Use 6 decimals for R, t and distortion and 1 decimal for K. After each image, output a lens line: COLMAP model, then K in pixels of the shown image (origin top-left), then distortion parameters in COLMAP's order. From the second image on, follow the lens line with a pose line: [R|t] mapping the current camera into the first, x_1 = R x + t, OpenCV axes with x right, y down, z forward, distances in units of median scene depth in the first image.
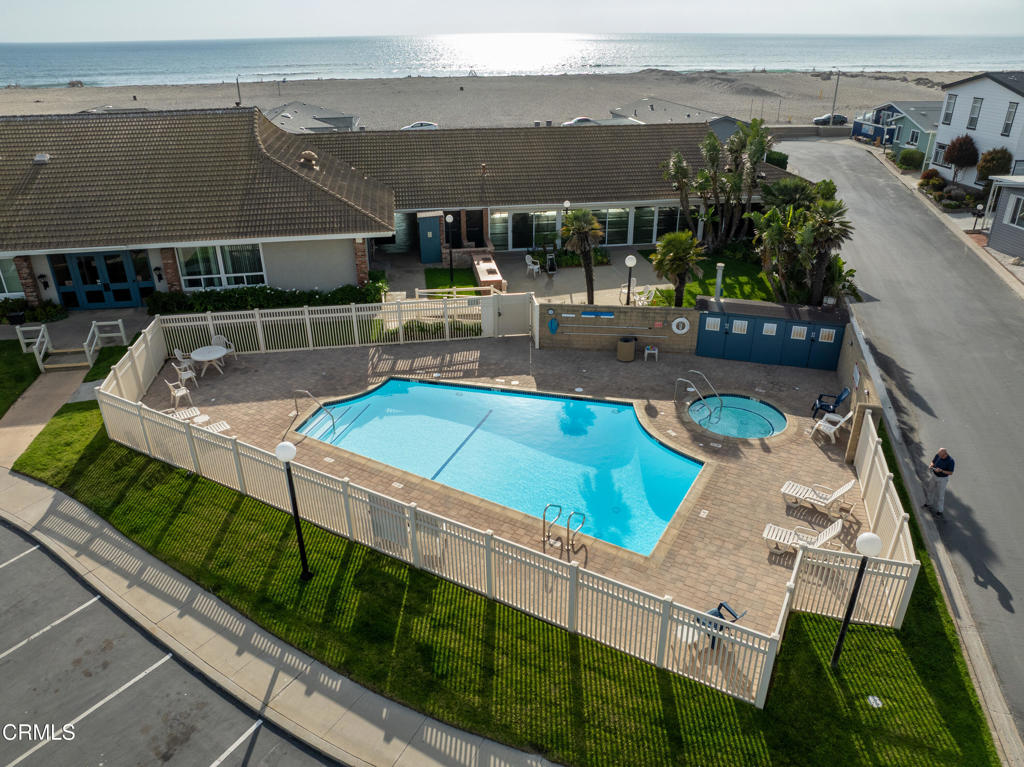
lens RADIAL K [[723.3, 0, 512.0], [0, 723.3, 383.5], [0, 0, 1]] dist [-0.072372, 0.050149]
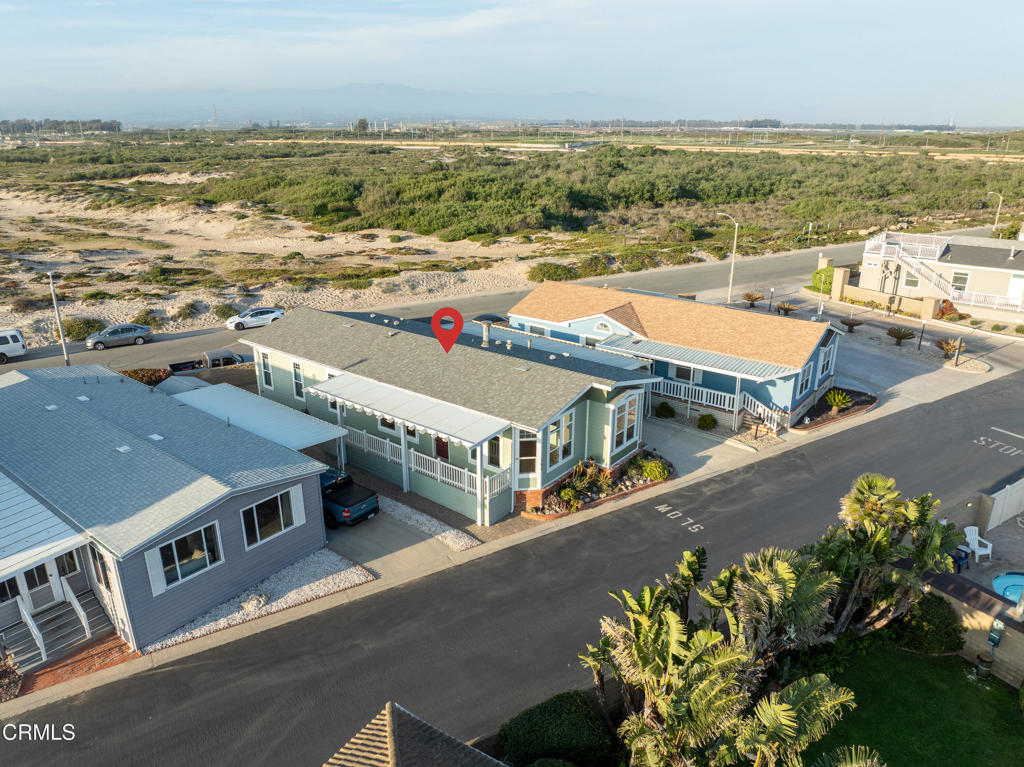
lens RADIAL K [[719.6, 0, 512.0], [0, 719.6, 383.5], [0, 0, 1]] dist [-0.050800, -0.003330]
pose [[-0.742054, -0.218550, 0.633713, 0.132079], [0.302824, 0.734108, 0.607768, -0.464419], [-0.598042, 0.642901, -0.478565, 0.762605]]
